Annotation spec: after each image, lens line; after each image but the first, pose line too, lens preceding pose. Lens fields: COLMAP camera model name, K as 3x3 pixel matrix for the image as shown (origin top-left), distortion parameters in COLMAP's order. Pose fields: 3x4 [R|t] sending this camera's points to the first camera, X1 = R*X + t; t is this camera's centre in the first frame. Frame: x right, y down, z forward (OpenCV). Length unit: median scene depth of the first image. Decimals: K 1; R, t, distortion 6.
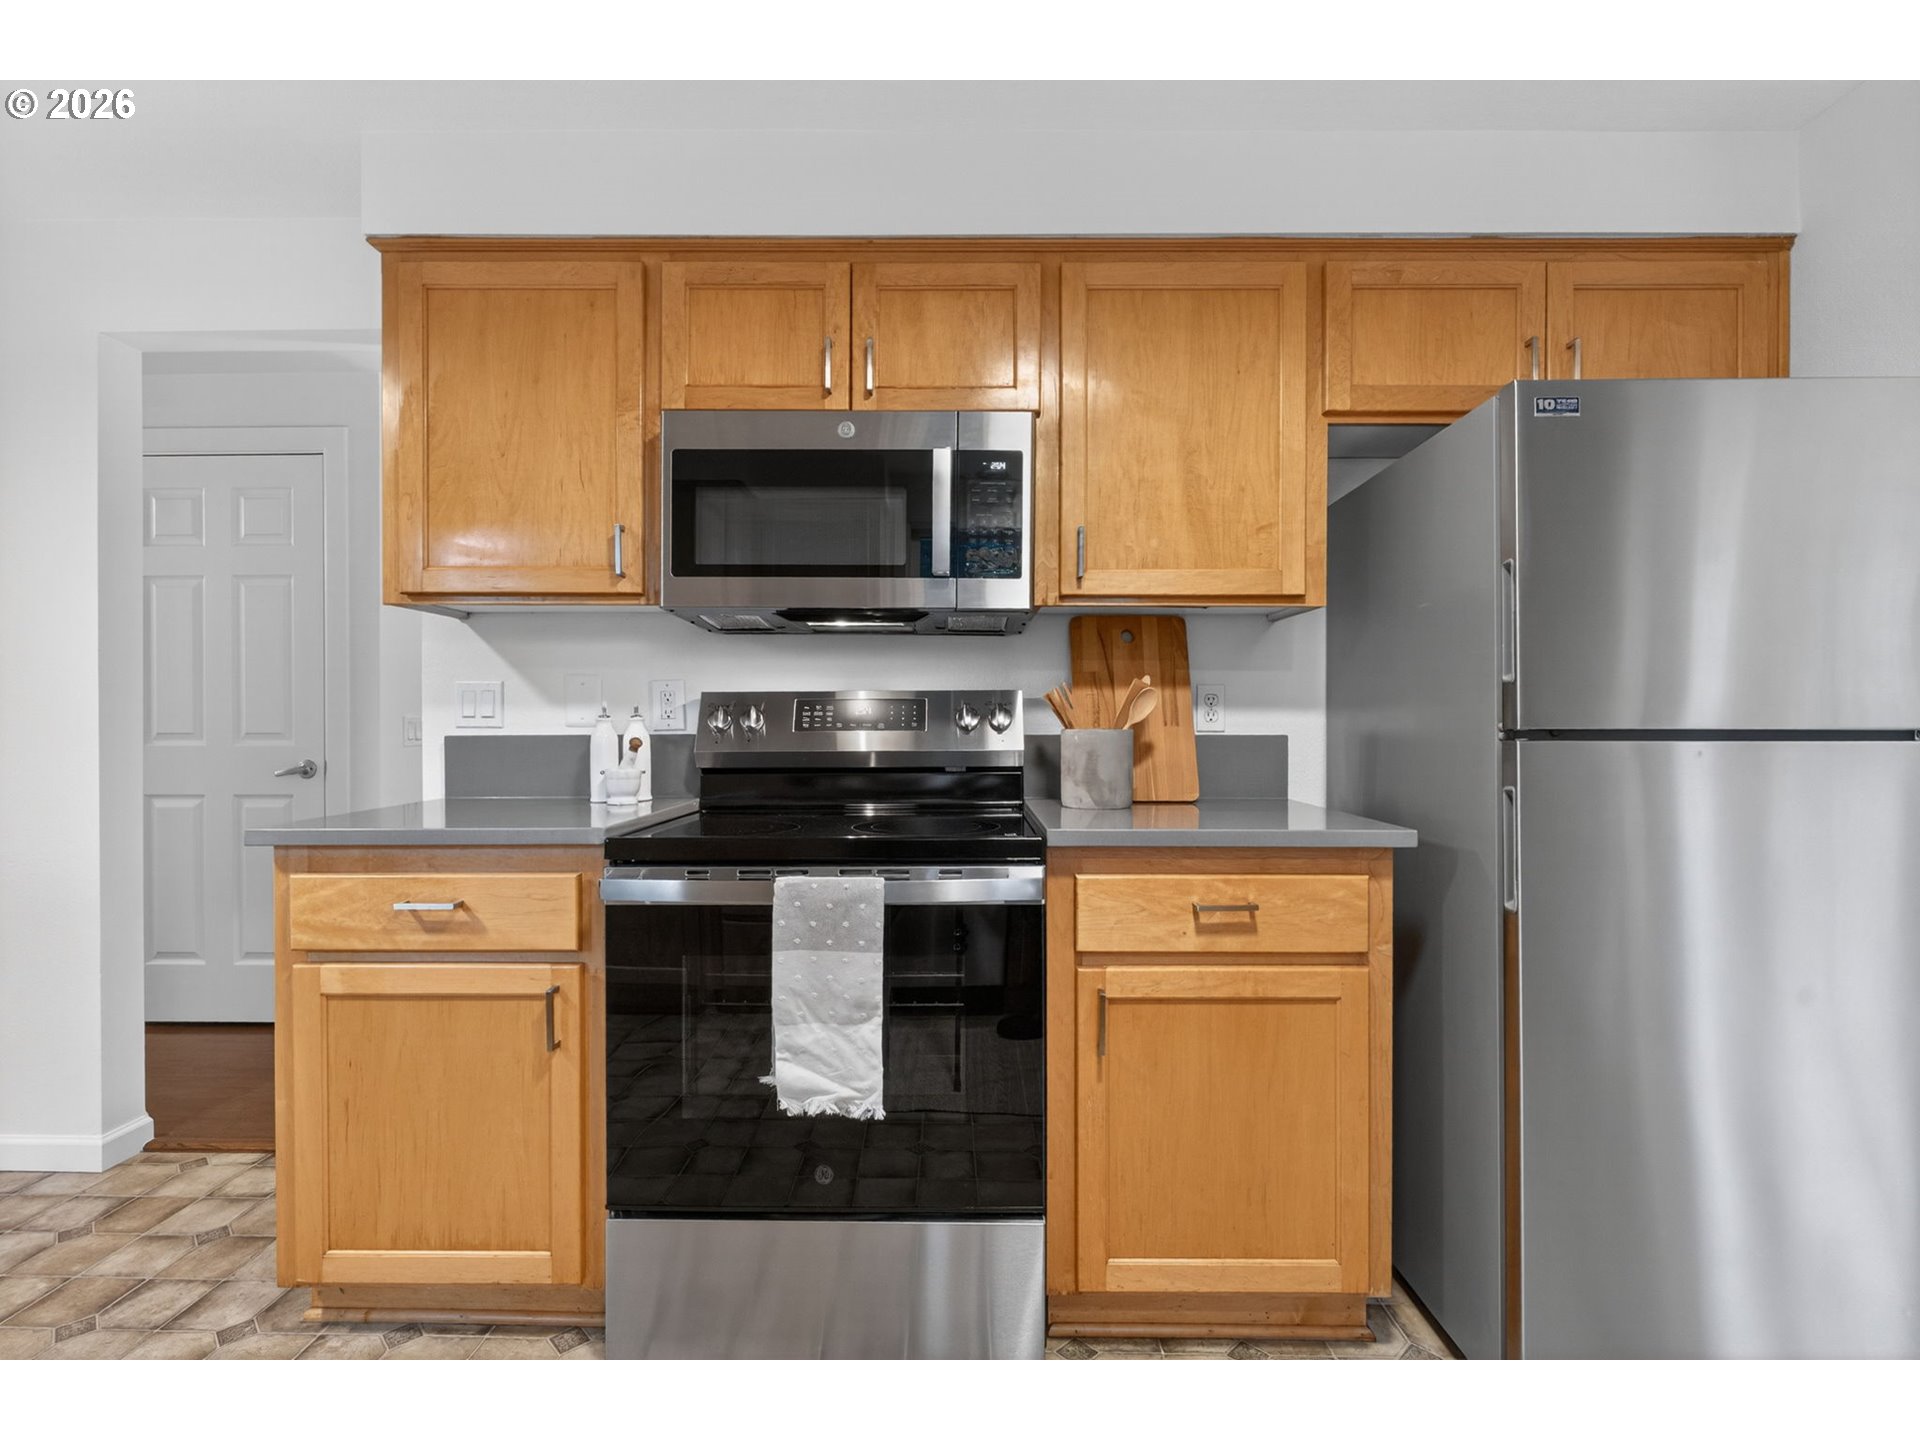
lens RADIAL K [[892.5, 0, 959.8], [0, 892.5, 718.4], [0, 0, 1]] dist [0.003114, -0.002269]
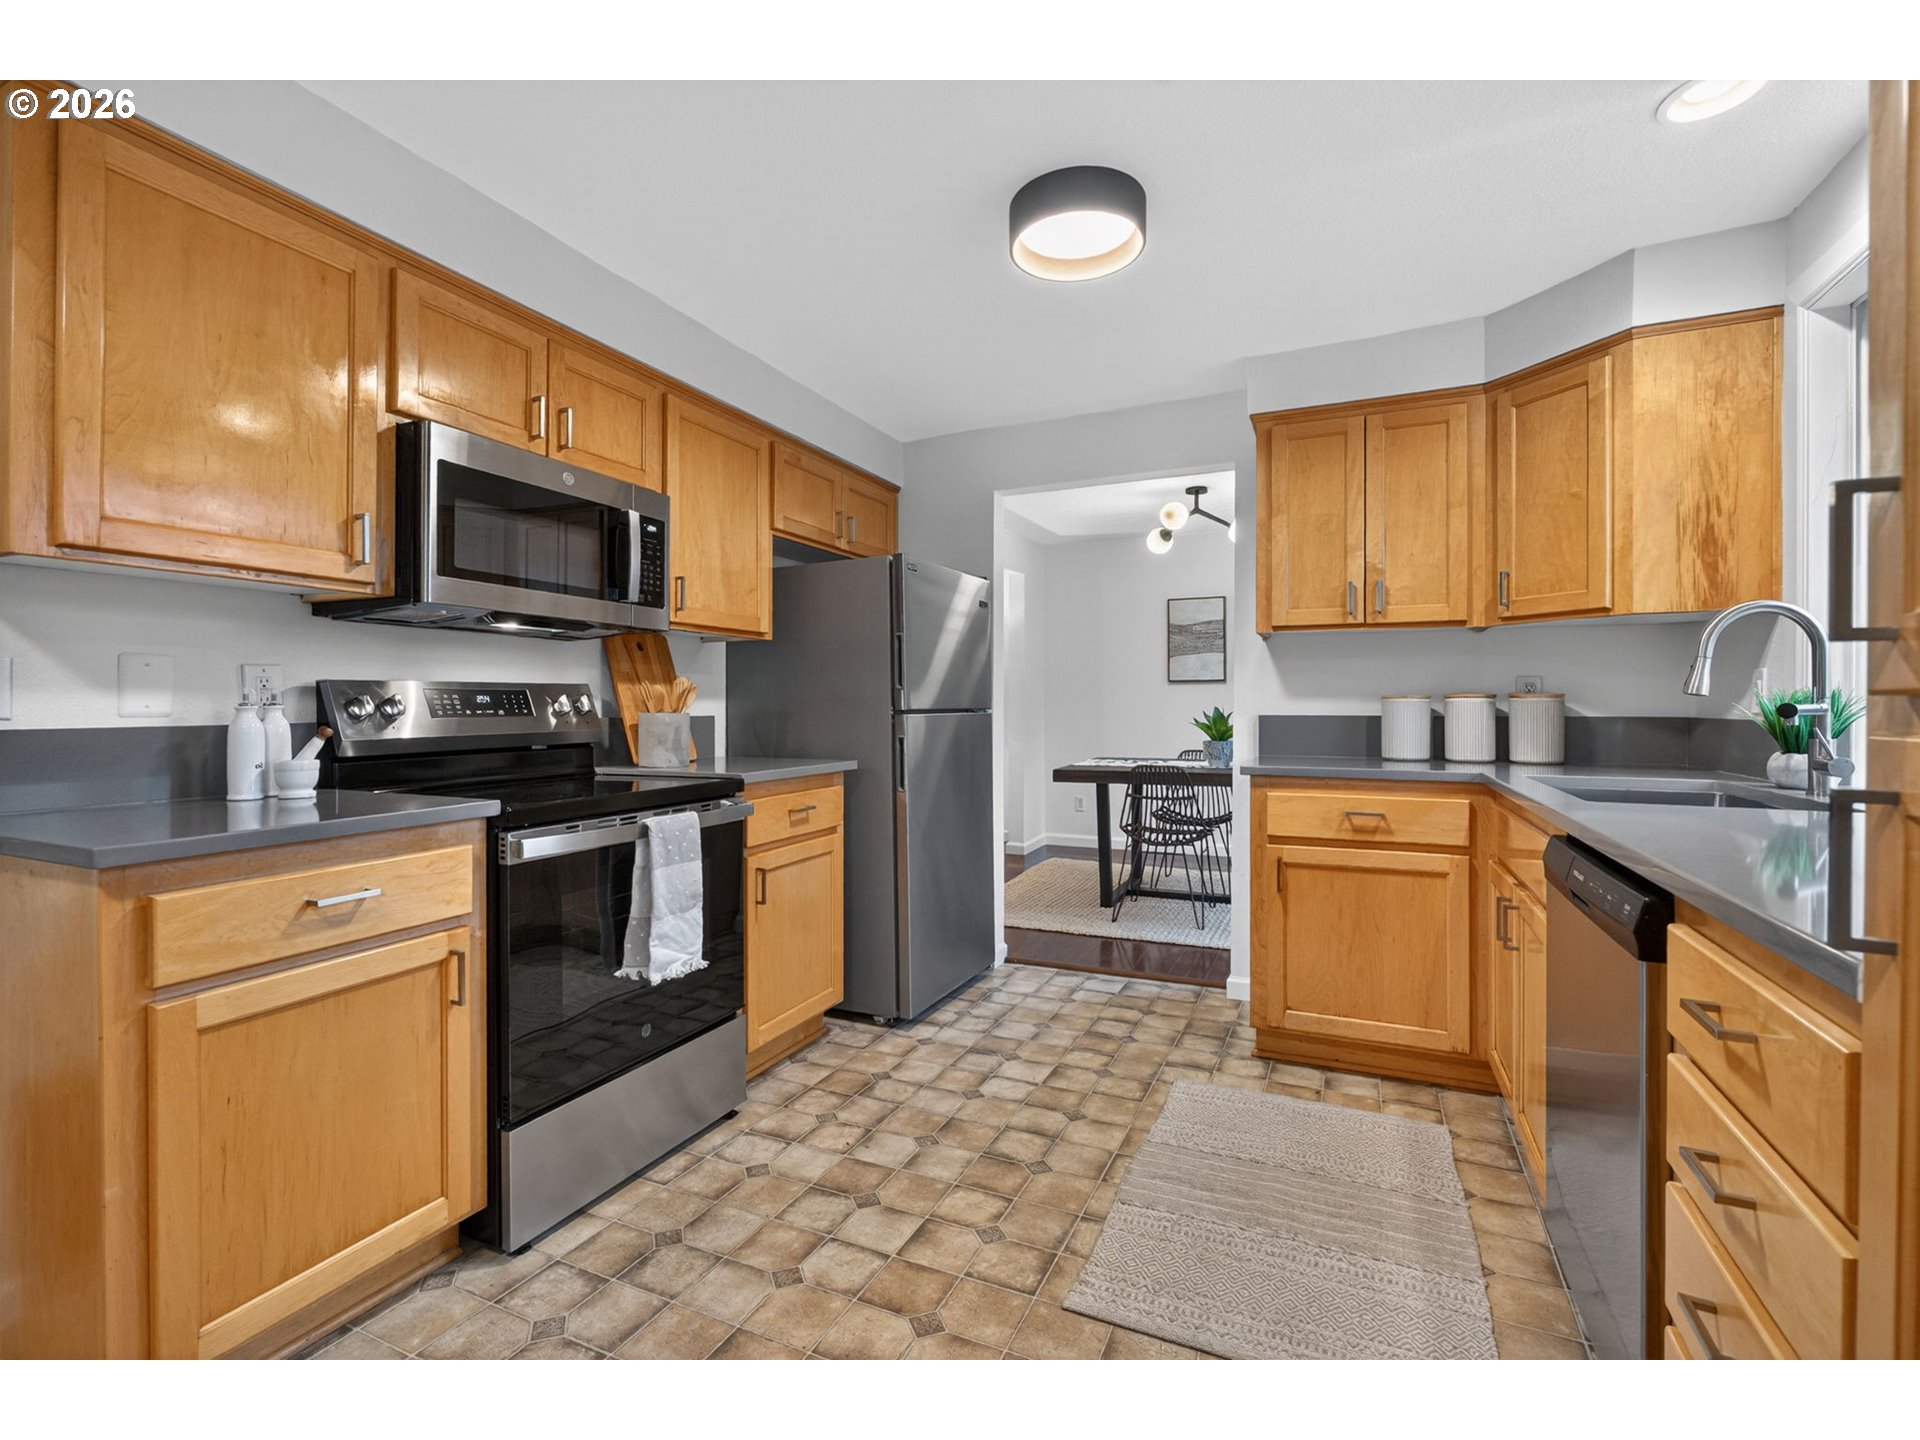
lens RADIAL K [[892.5, 0, 928.5], [0, 892.5, 696.5], [0, 0, 1]] dist [0.003114, -0.002269]
pose [[0.421072, 0.006870, 0.907001, -1.196510], [0.000779, 0.999968, -0.007936, -0.003471], [-0.907027, 0.004048, 0.421054, 0.001830]]
